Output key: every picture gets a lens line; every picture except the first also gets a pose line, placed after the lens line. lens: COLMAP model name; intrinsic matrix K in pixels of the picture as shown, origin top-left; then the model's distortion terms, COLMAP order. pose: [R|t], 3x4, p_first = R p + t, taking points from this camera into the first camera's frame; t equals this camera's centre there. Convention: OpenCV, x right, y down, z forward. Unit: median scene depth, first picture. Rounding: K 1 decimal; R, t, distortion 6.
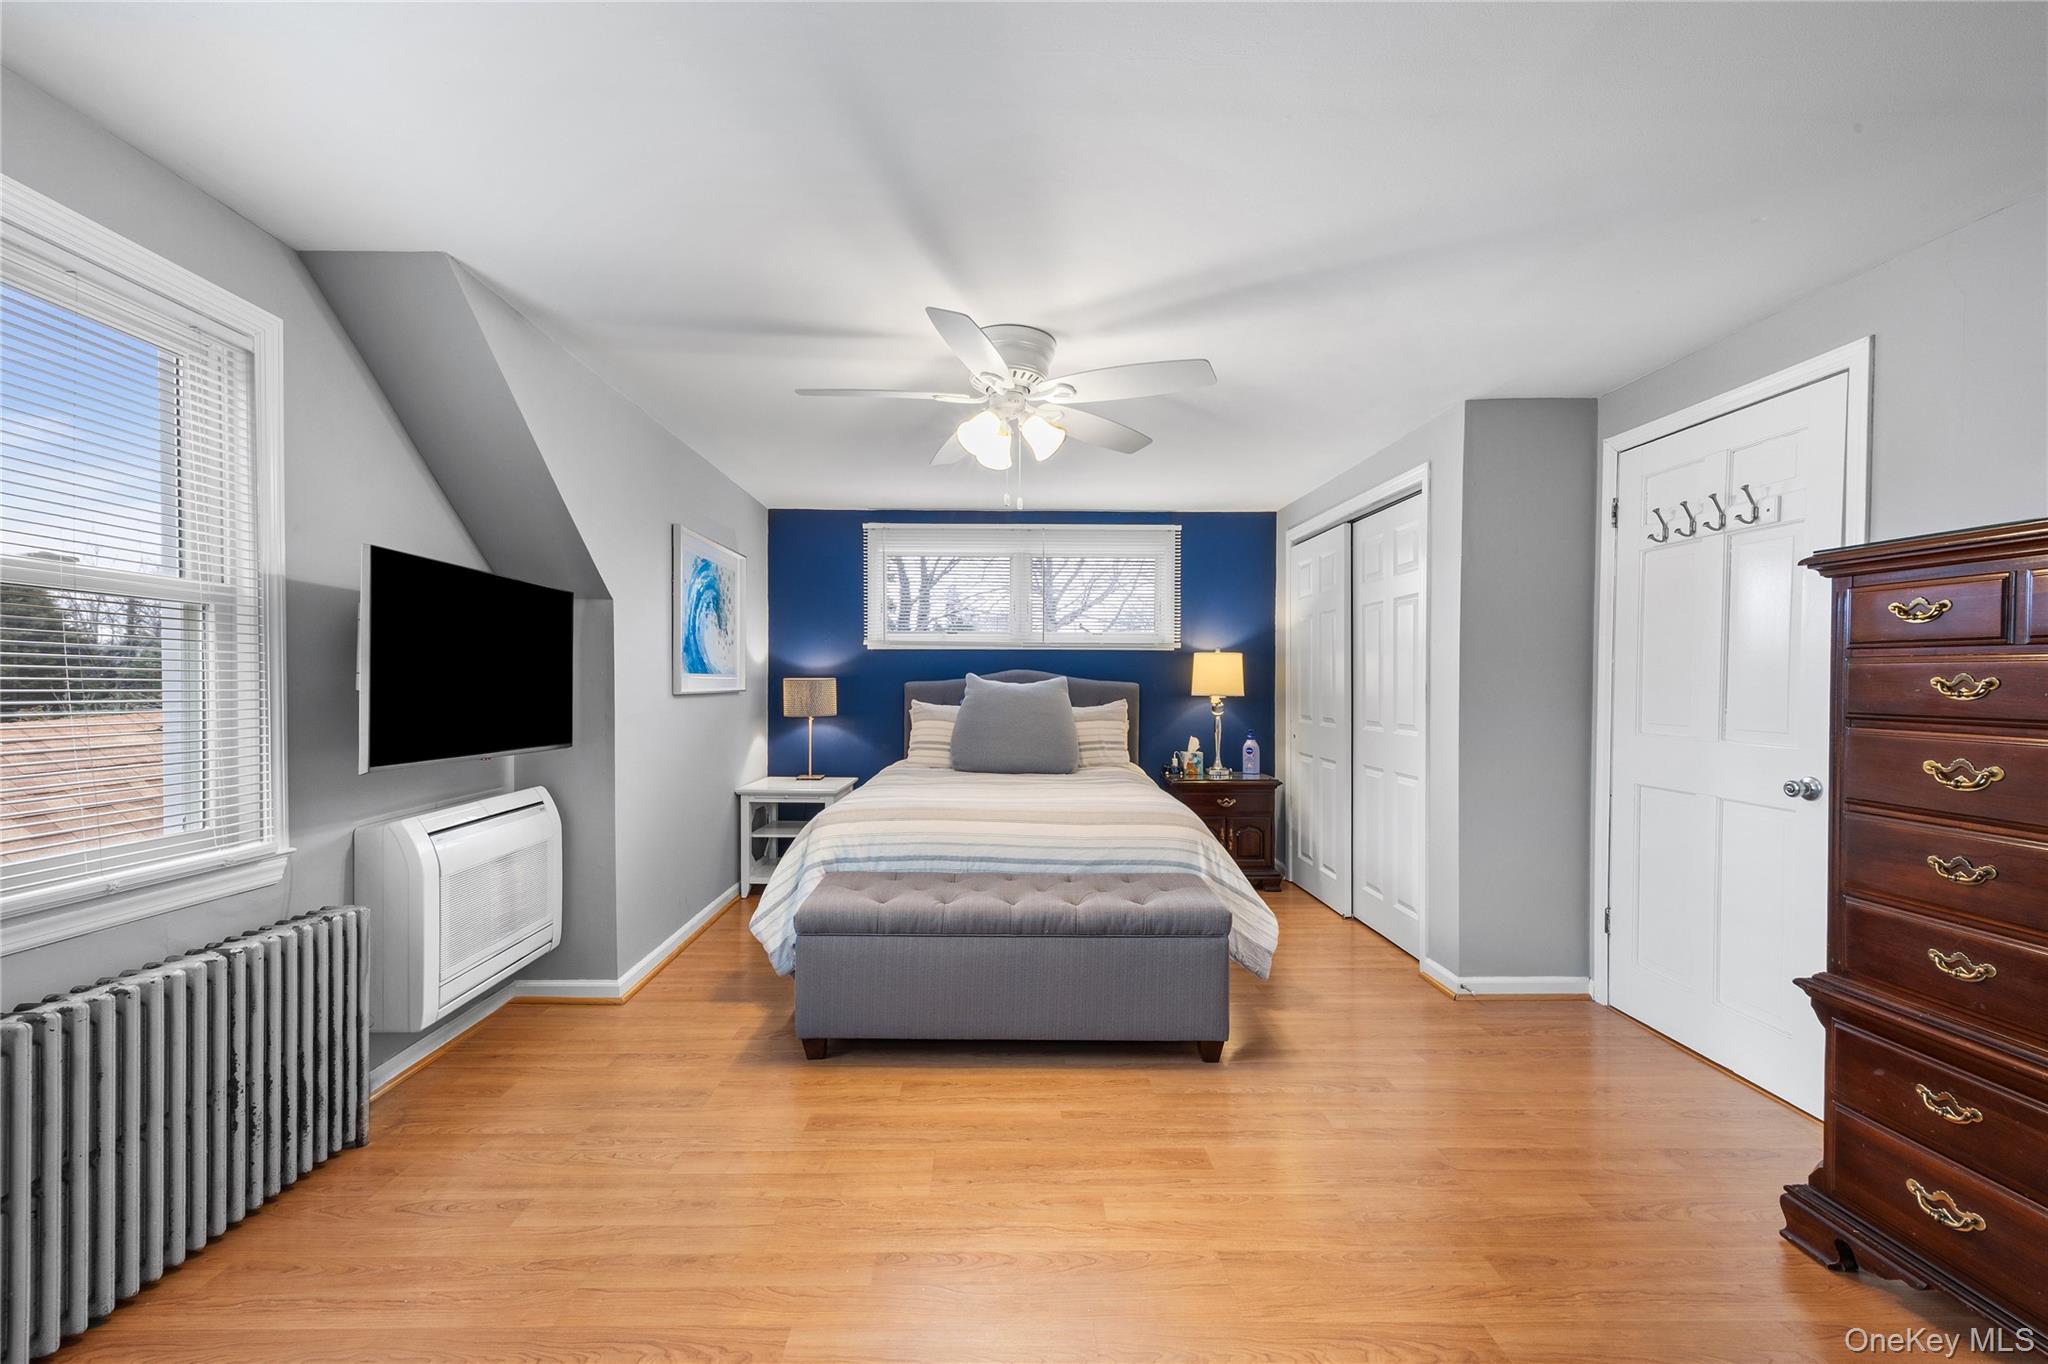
lens RADIAL K [[809.8, 0, 1024.0], [0, 809.8, 682.0], [0, 0, 1]] dist [0.002369, 0.000309]
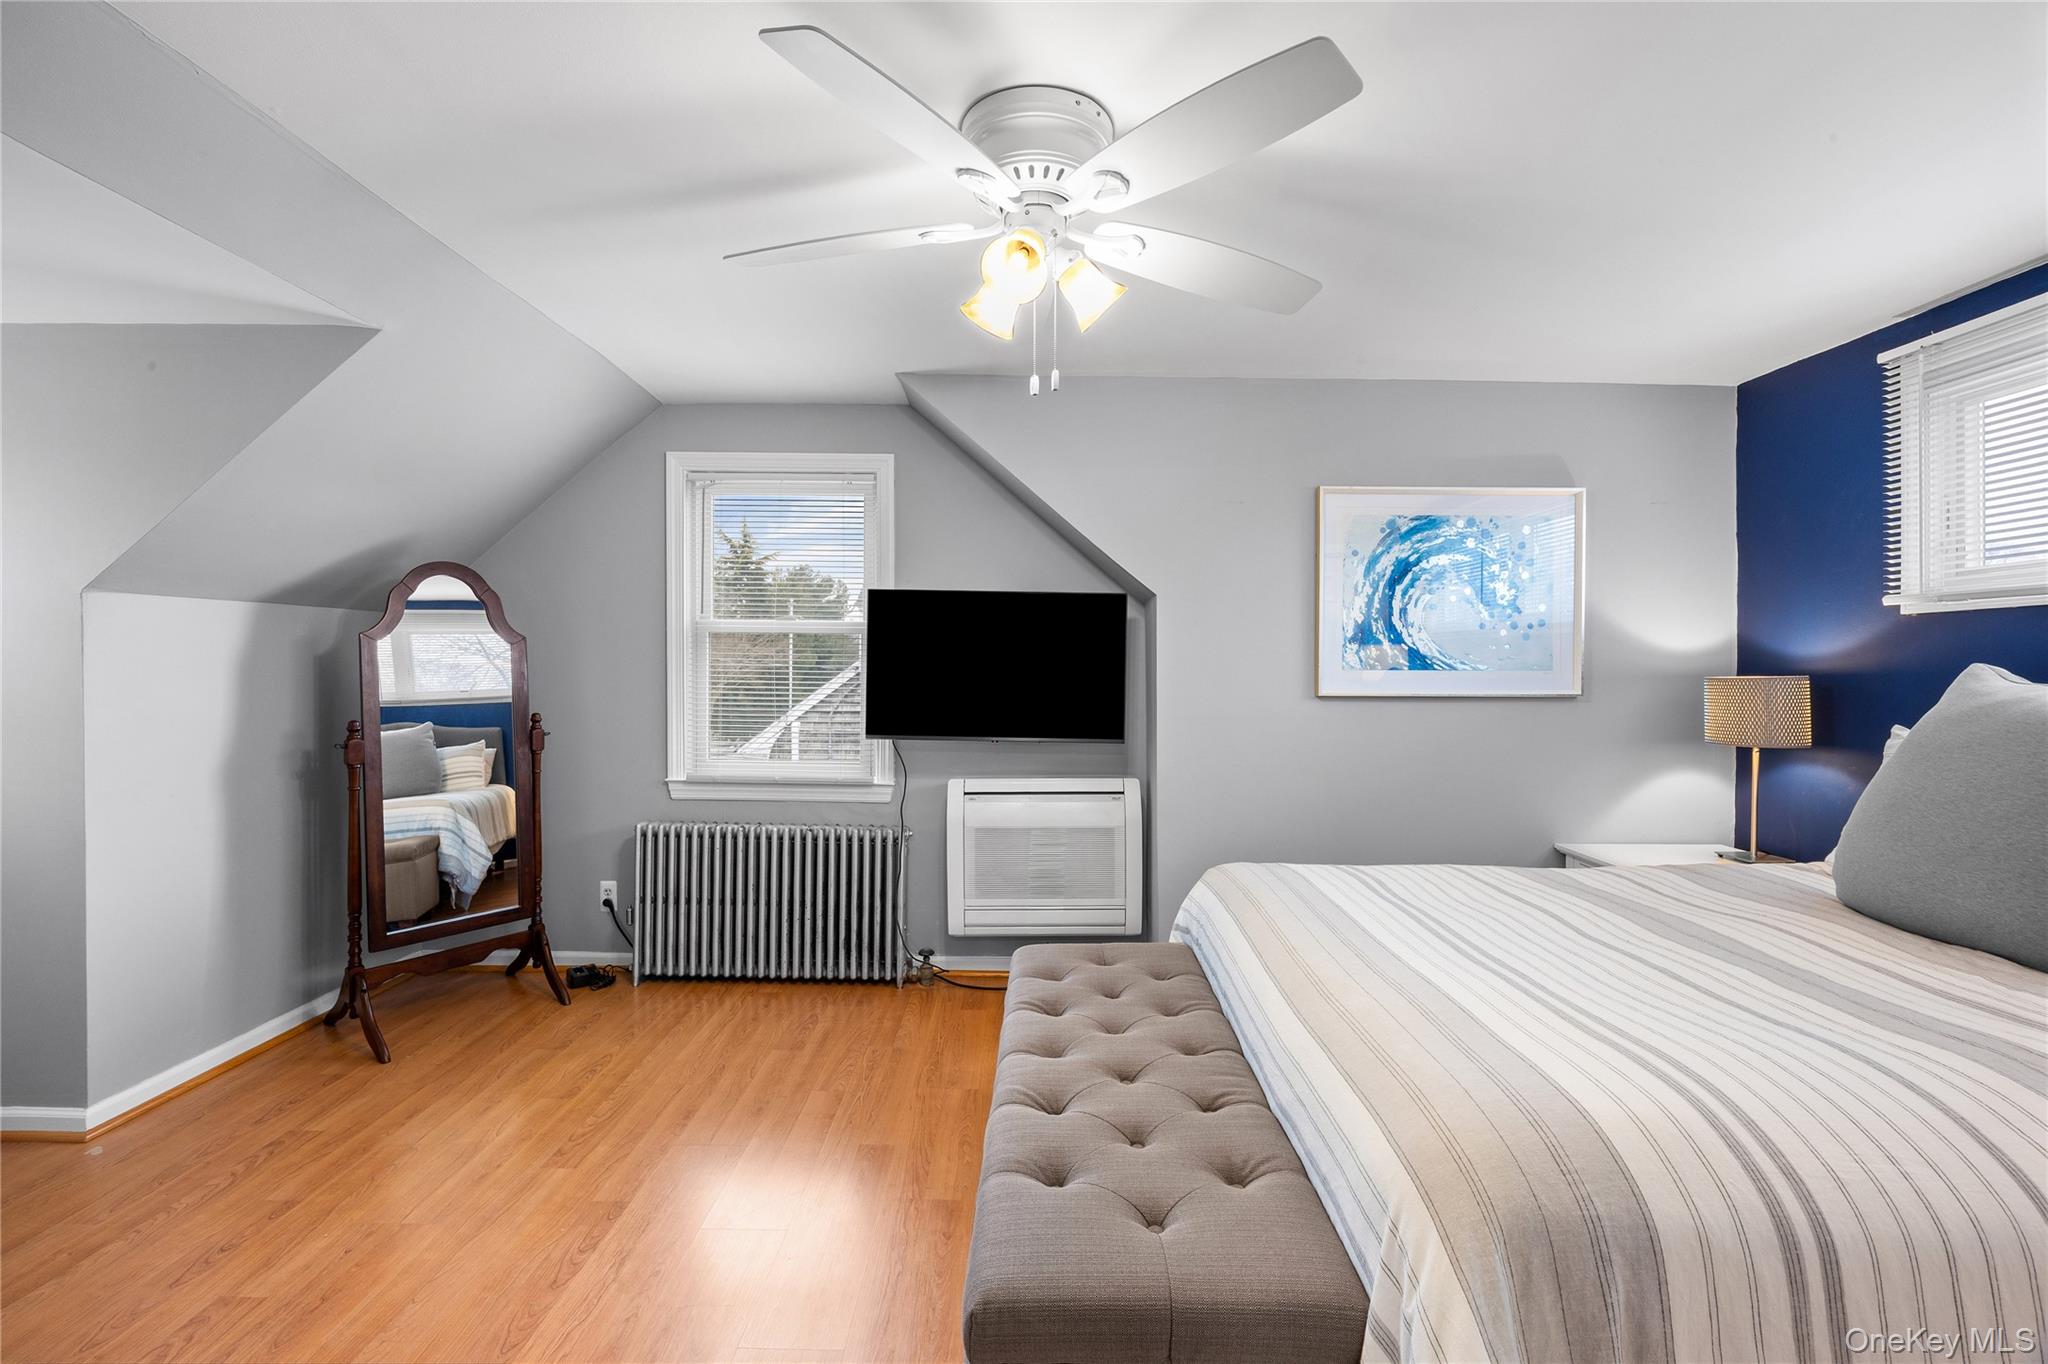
lens RADIAL K [[880.4, 0, 1021.8], [0, 880.4, 668.1], [0, 0, 1]] dist [-0.020849, 0.000342]
pose [[-0.025807, -0.004395, -0.999657, 0.782150], [-0.004450, 0.999981, -0.004281, -0.014192], [0.999657, 0.004338, -0.025827, 1.232657]]
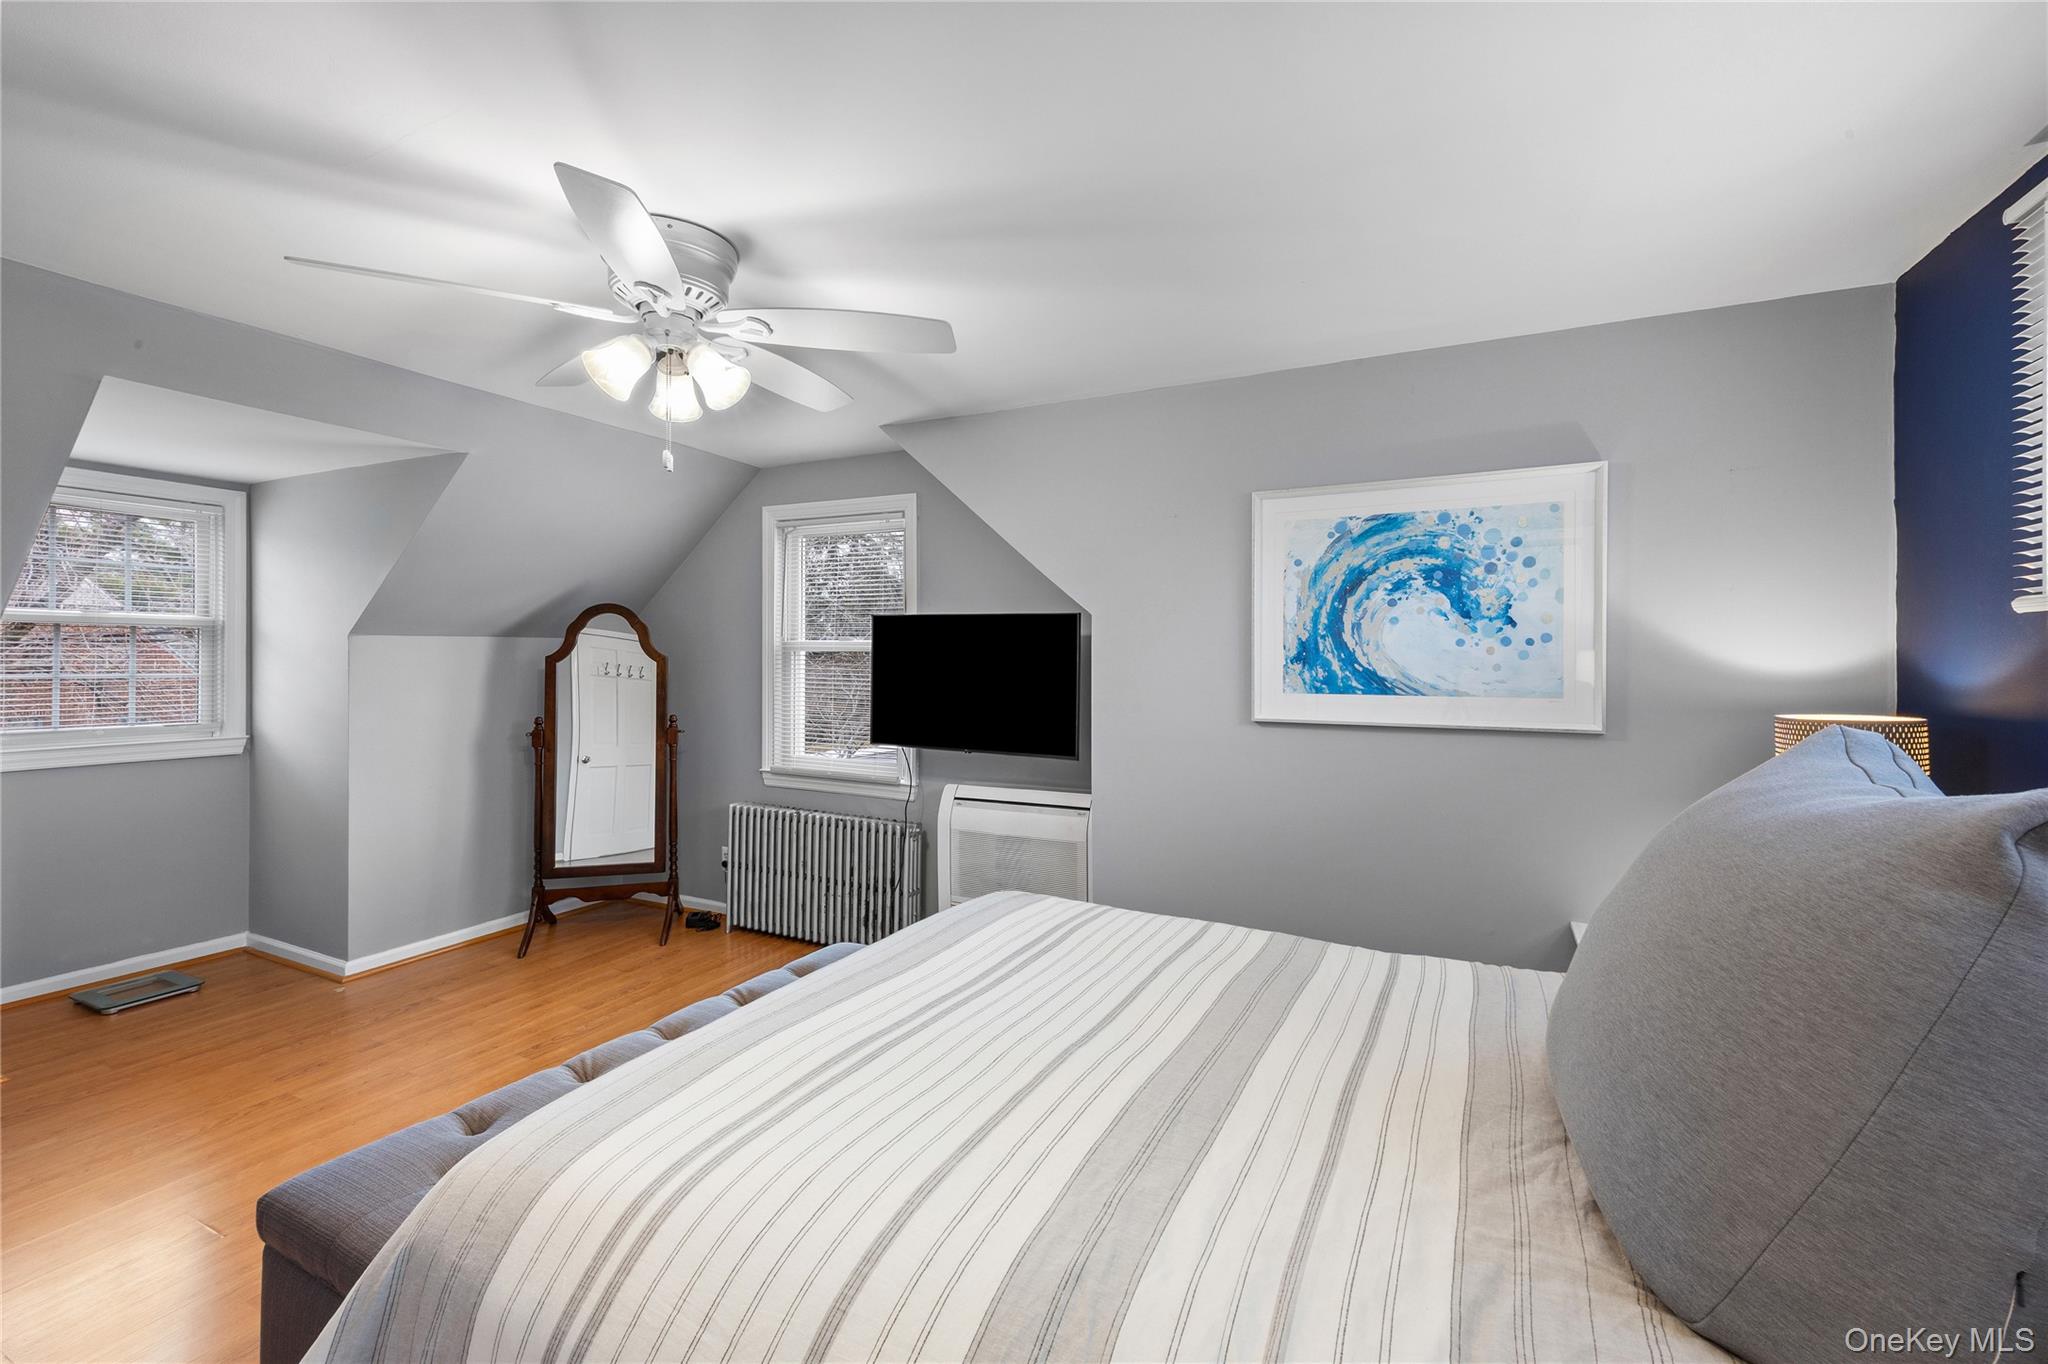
lens RADIAL K [[841.2, 0, 1044.2], [0, 841.2, 653.6], [0, 0, 1]] dist [0.003955, 0.000181]
pose [[-0.466081, -0.010674, -0.884678, 0.588901], [-0.005856, 0.999943, -0.008980, -0.066804], [0.884723, 0.000995, -0.466116, 2.021427]]
